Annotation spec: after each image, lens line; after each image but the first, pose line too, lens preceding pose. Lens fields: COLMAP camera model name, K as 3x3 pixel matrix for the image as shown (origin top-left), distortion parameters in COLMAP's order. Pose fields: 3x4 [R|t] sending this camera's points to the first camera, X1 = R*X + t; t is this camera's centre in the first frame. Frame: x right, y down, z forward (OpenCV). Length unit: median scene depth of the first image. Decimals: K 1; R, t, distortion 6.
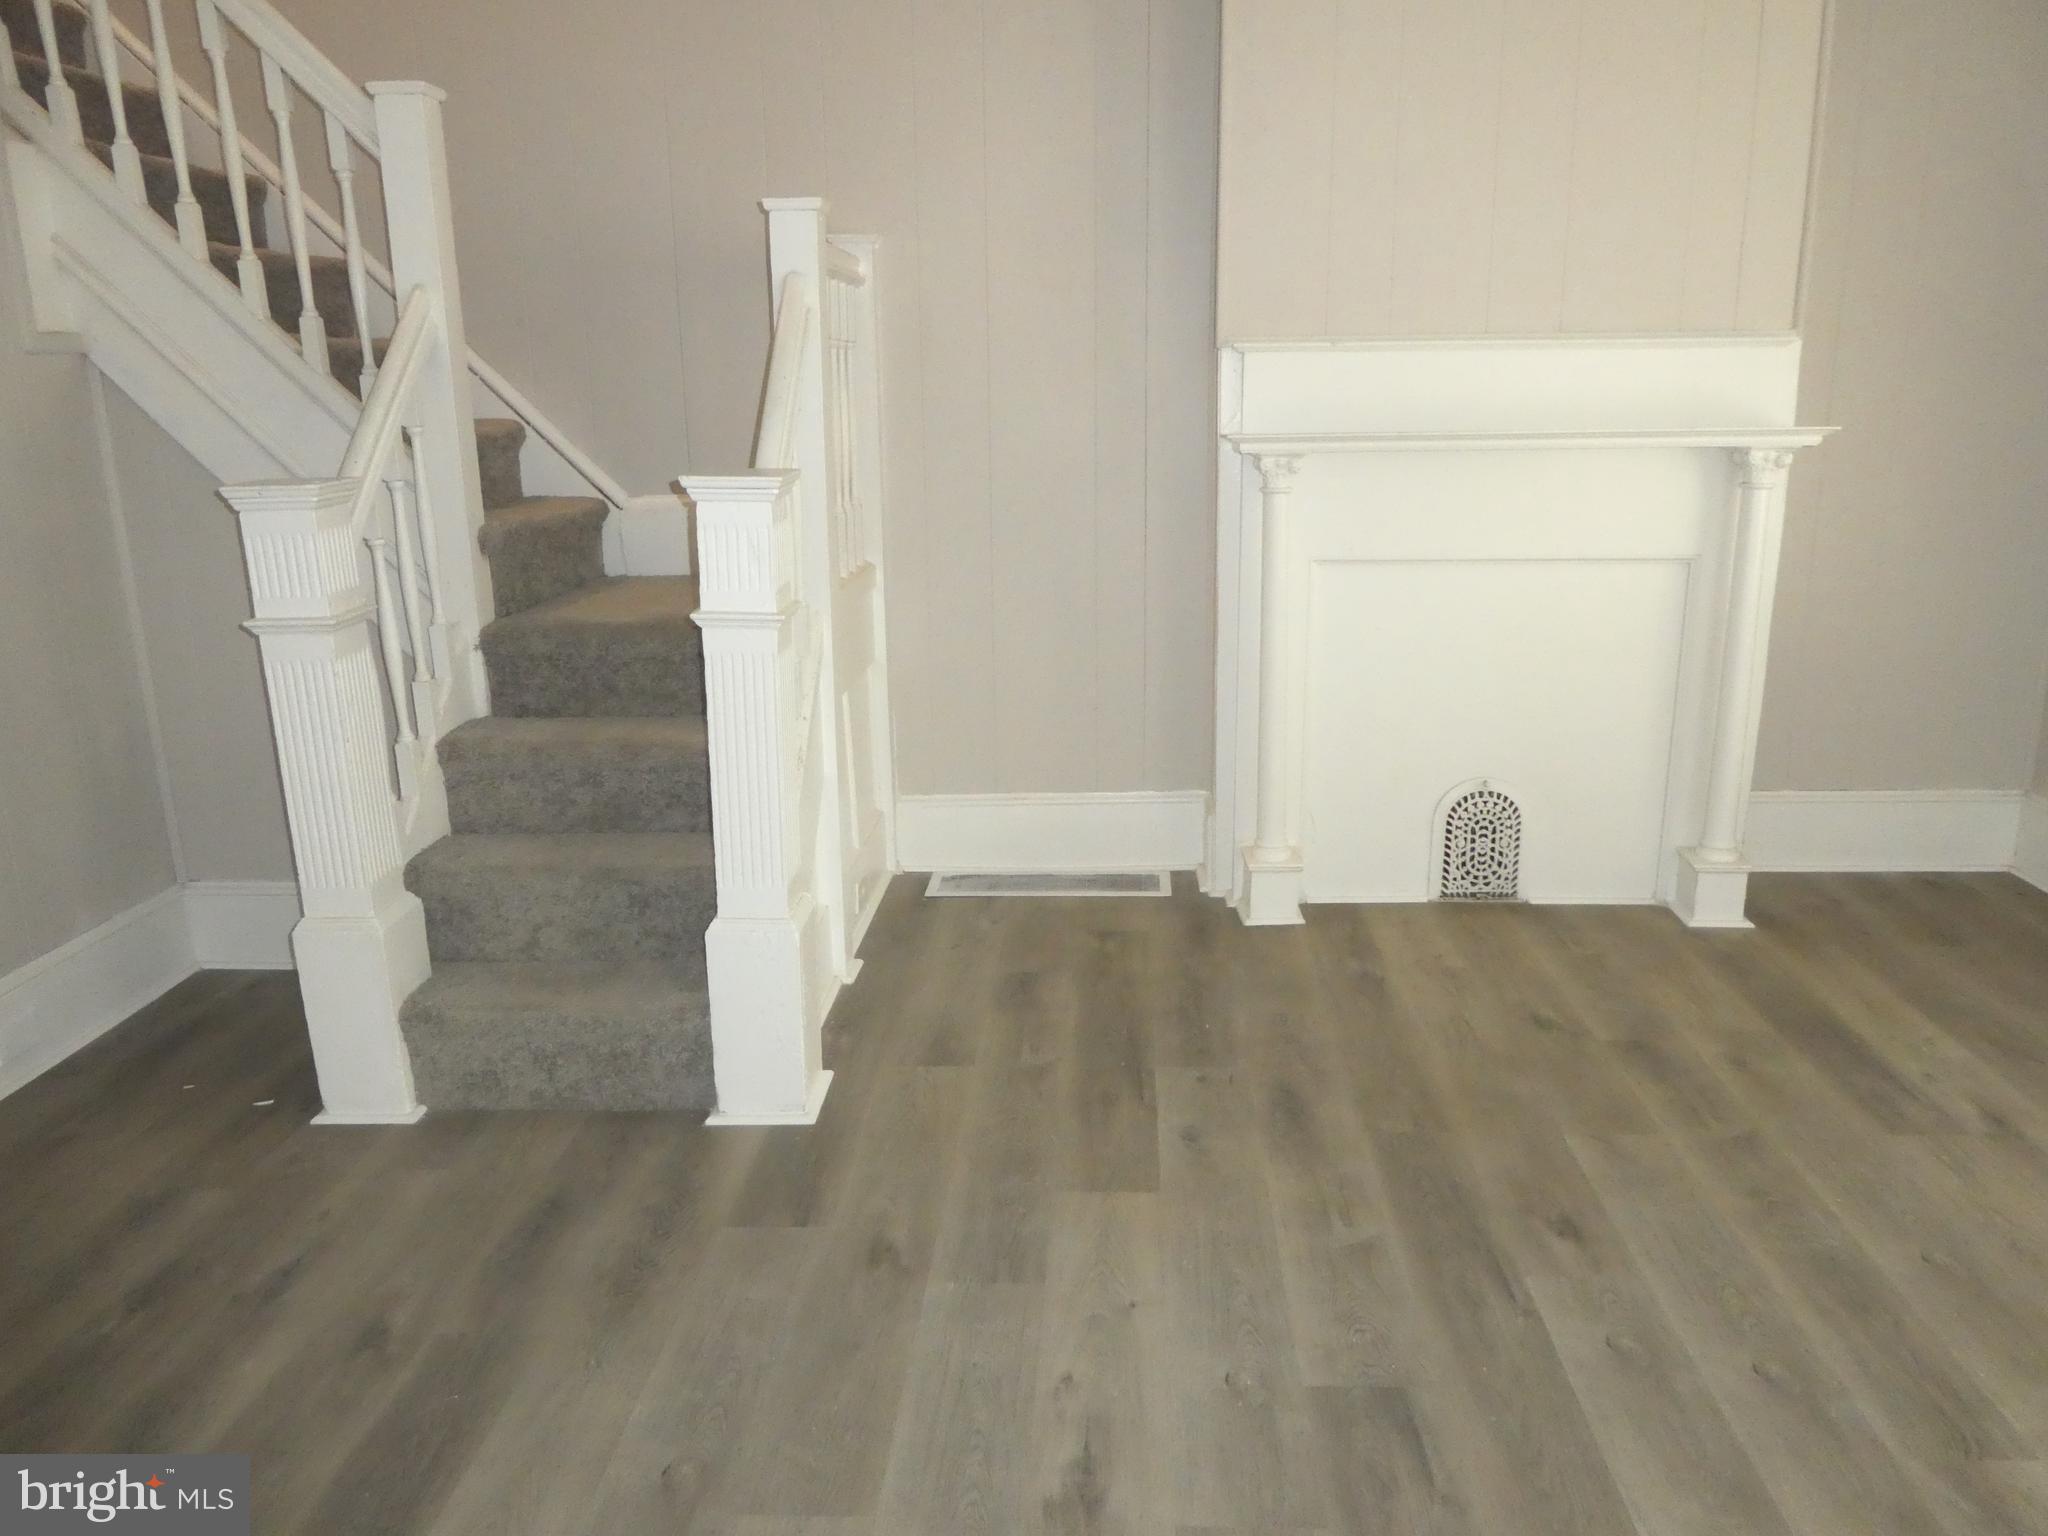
lens RADIAL K [[1442.4, 0, 1027.1], [0, 1442.4, 756.7], [0, 0, 1]] dist [-0.028413, 0.004029]
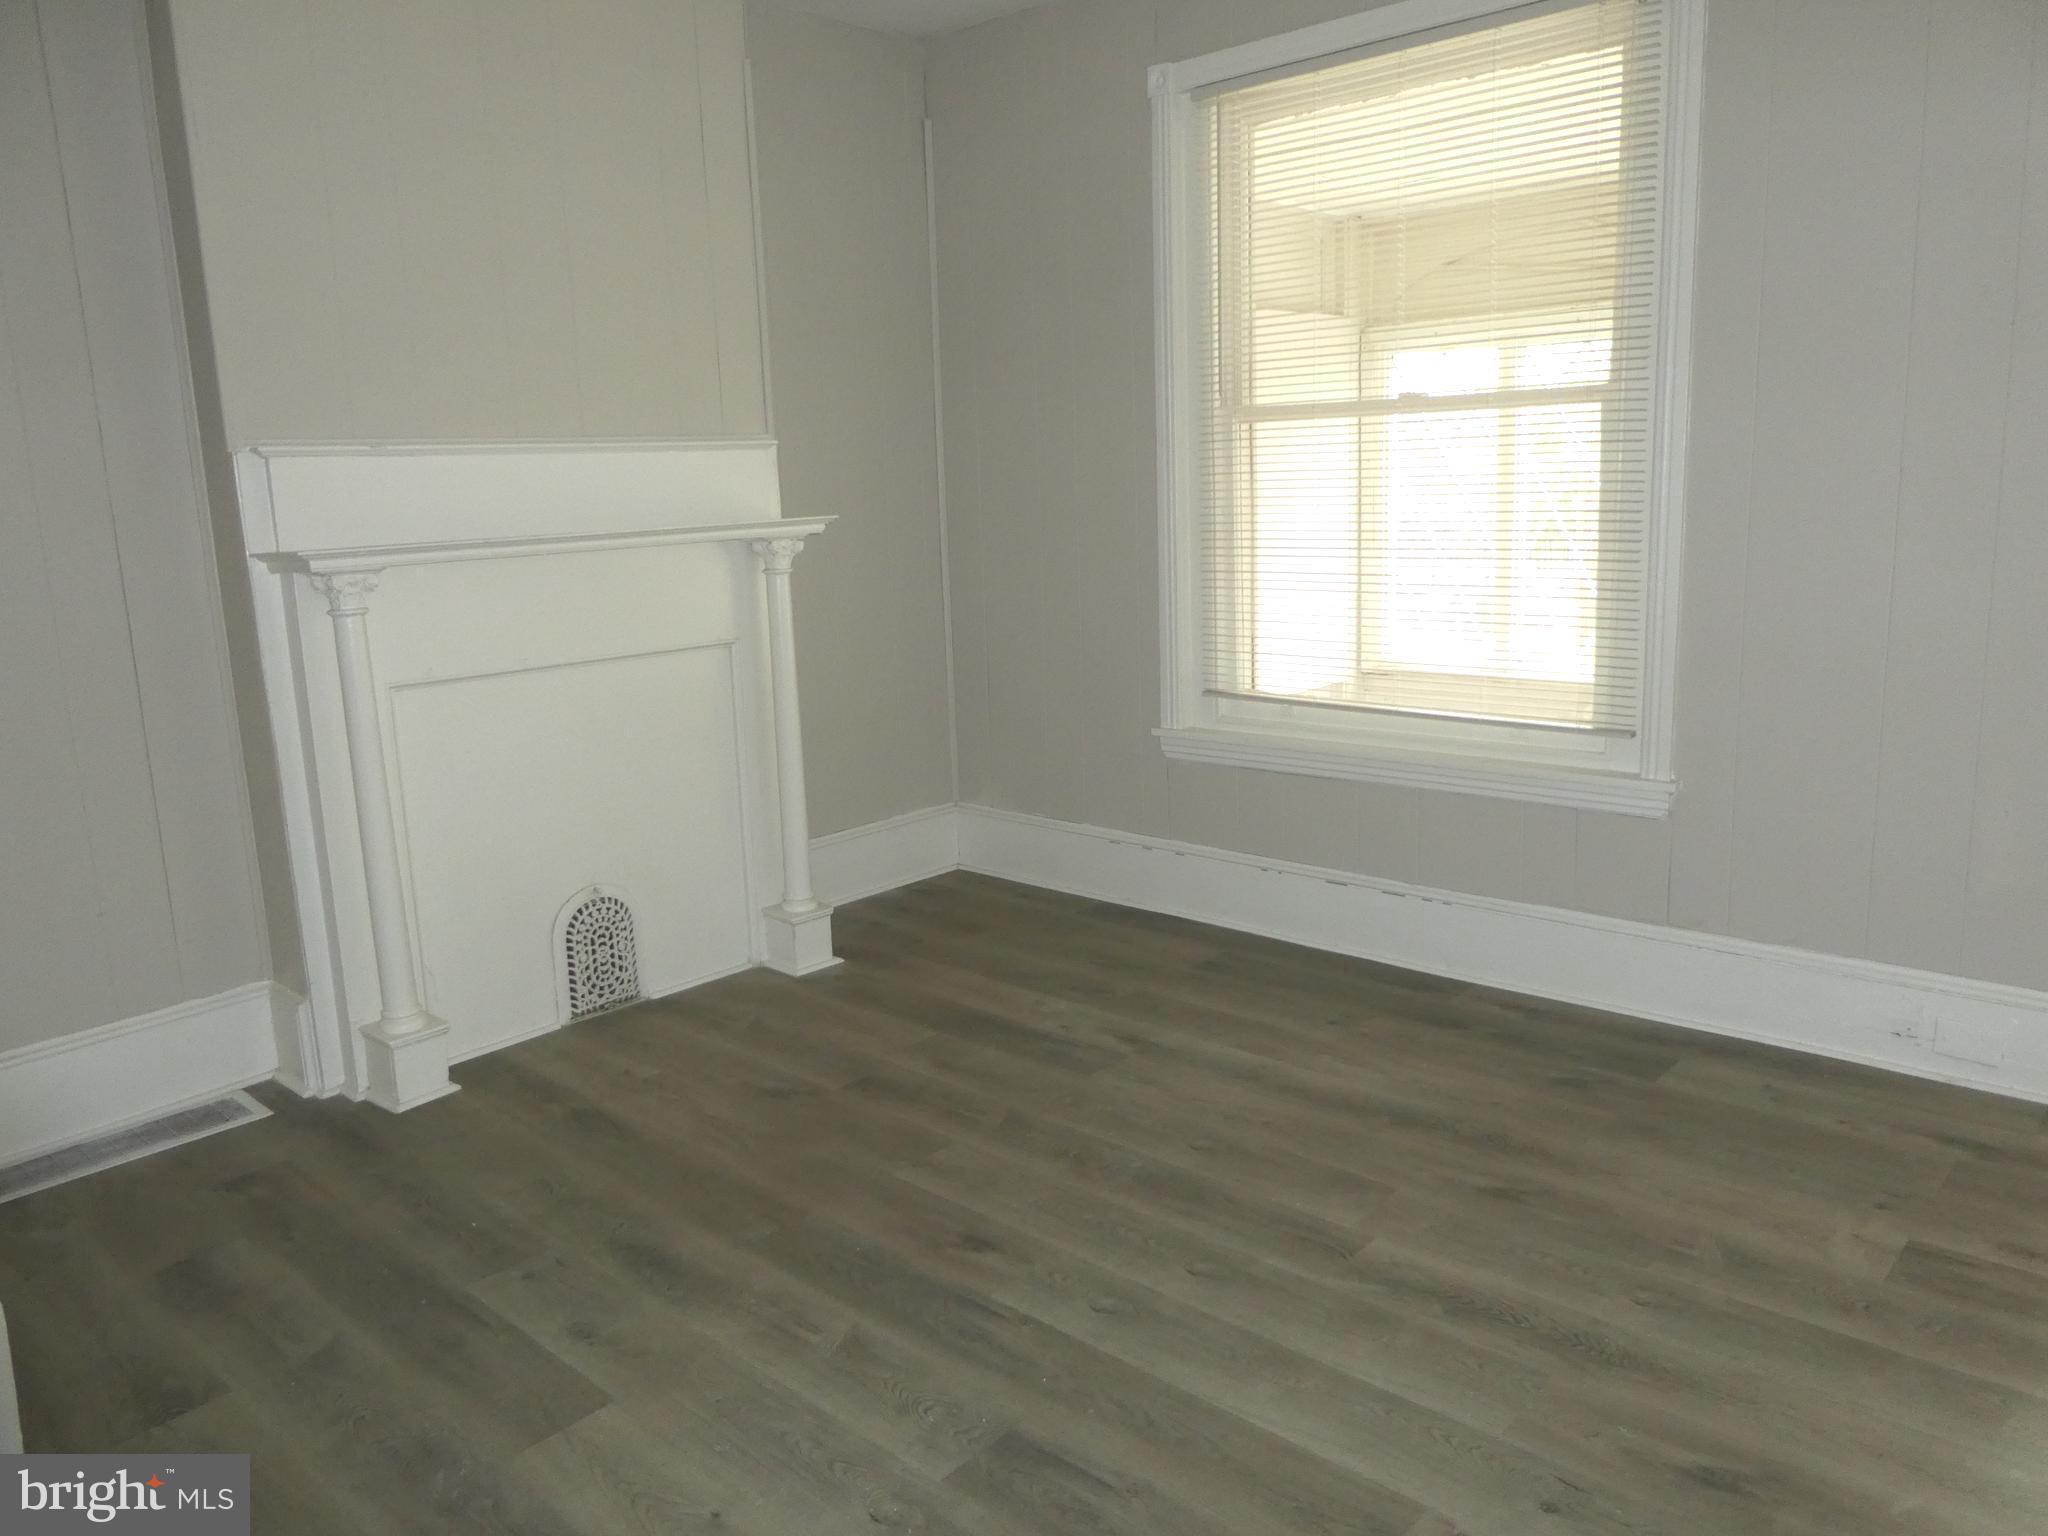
lens RADIAL K [[1465.9, 0, 1025.4], [0, 1465.9, 756.4], [0, 0, 1]] dist [-0.040935, 0.051378]
pose [[0.639623, -0.153841, 0.753137, -0.225725], [0.216569, 0.976145, 0.015468, -0.022390], [-0.737550, 0.153212, 0.657682, 0.120174]]
